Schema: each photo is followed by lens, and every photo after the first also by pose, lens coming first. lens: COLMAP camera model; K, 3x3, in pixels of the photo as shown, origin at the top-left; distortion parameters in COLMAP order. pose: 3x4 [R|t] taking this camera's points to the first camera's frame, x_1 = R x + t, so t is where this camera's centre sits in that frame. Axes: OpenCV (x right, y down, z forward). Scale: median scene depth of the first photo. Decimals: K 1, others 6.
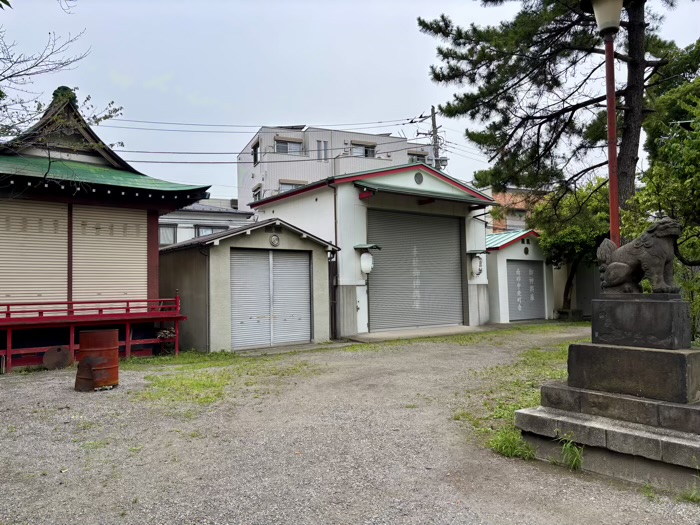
lens RADIAL K [[516.9, 0, 347.5], [0, 516.9, 263.0], [0, 0, 1]] dist [0.048594, -0.054031]
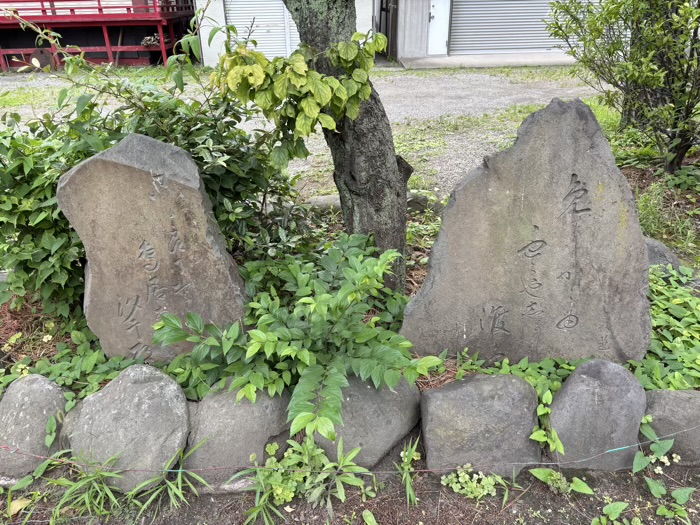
lens RADIAL K [[516.9, 0, 350.0], [0, 516.9, 263.0], [0, 0, 1]] dist [0.048594, -0.054031]
pose [[0.825625, 0.271696, -0.494495, 0.398779], [0.024692, 0.858184, 0.512748, 0.008878], [0.563679, -0.435547, 0.701829, 0.317116]]
